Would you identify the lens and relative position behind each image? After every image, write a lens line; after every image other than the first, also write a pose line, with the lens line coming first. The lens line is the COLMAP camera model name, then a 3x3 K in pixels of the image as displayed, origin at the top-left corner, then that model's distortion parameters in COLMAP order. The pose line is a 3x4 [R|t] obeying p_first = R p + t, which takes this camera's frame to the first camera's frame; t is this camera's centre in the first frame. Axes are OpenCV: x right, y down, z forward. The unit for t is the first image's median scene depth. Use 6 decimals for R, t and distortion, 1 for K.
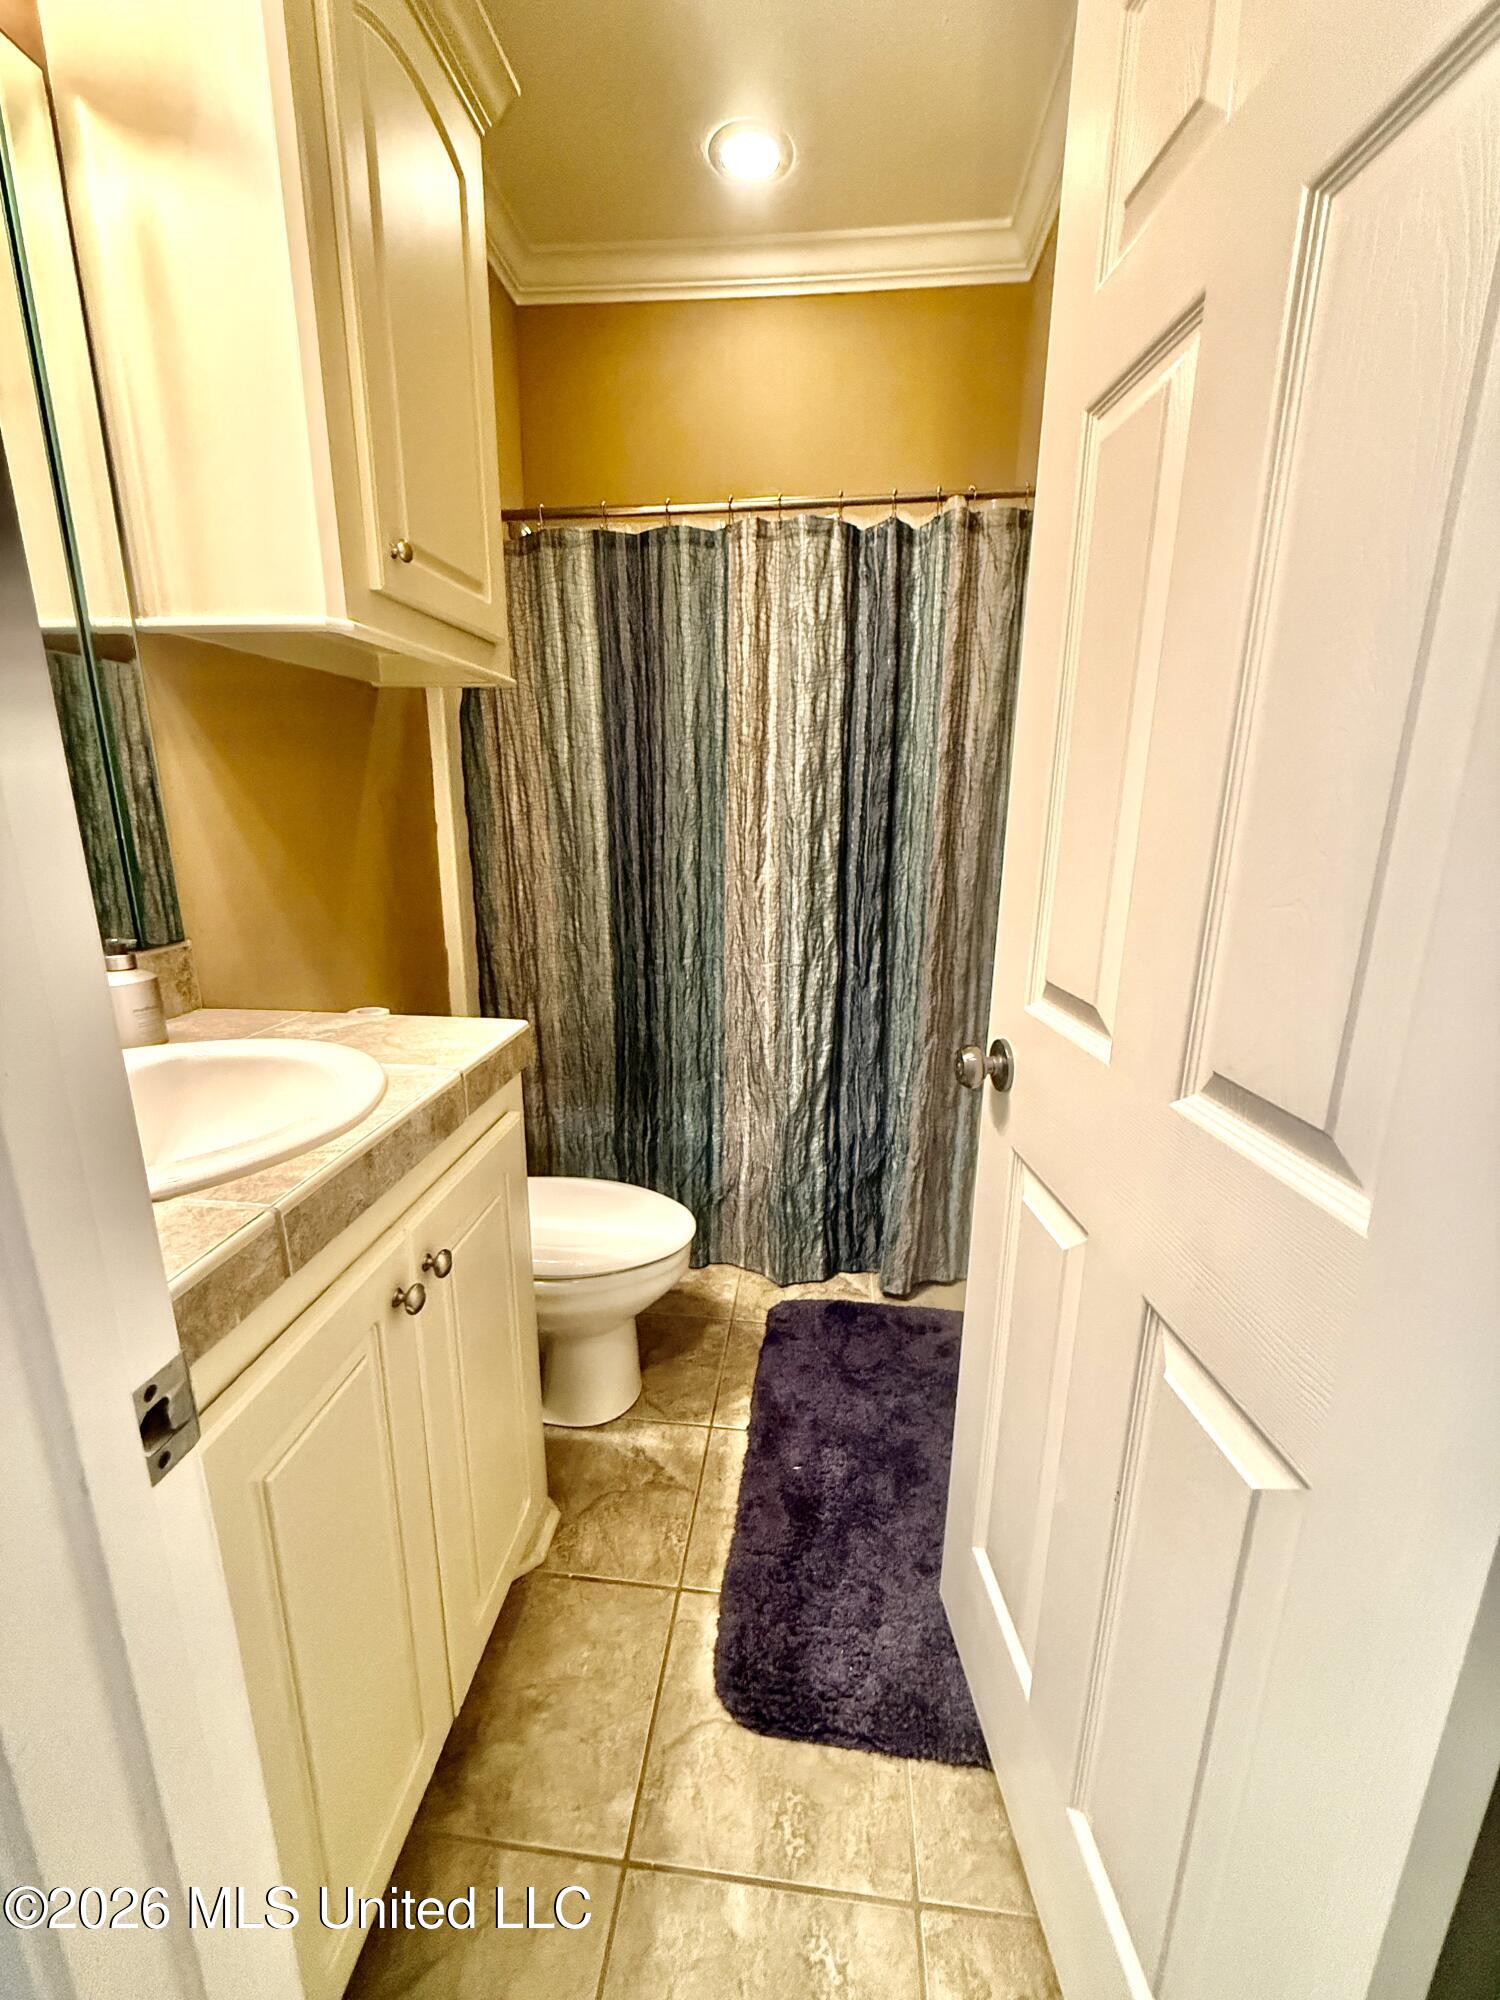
lens RADIAL K [[801.0, 0, 748.6], [0, 801.0, 997.5], [0, 0, 1]] dist [-0.000839, 0.000643]
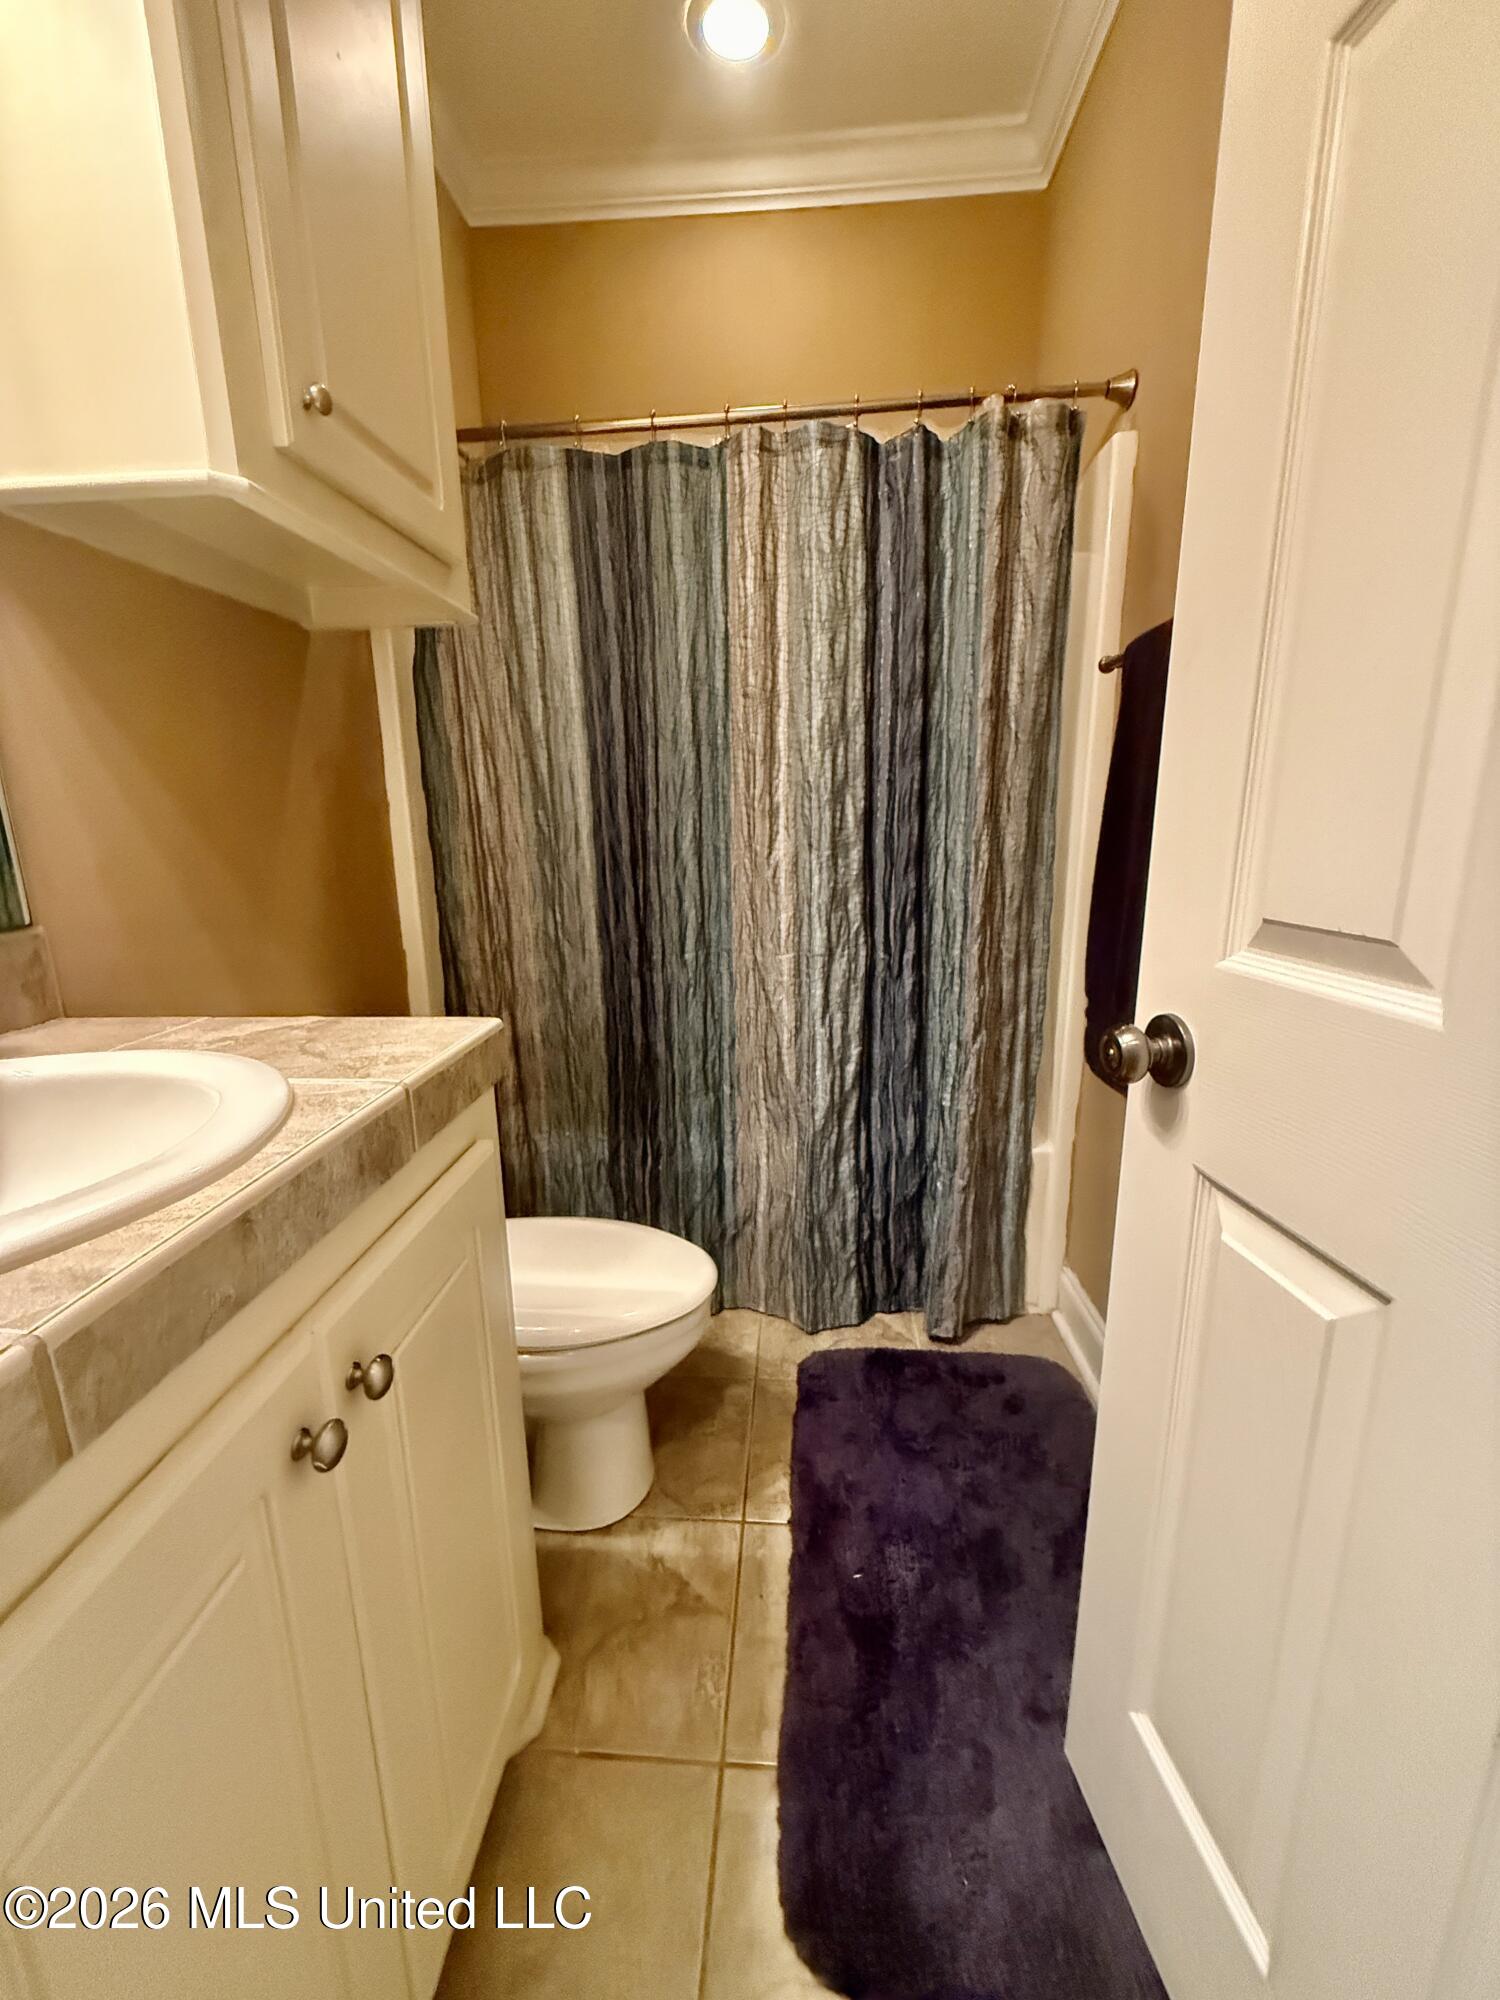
lens RADIAL K [[801.0, 0, 749.8], [0, 801.0, 996.3], [0, 0, 1]] dist [-0.000839, 0.000643]
pose [[0.999062, -0.031940, 0.029227, -0.041980], [0.032634, 0.999189, -0.023581, 0.022120], [-0.028450, 0.024513, 0.999295, 0.158223]]
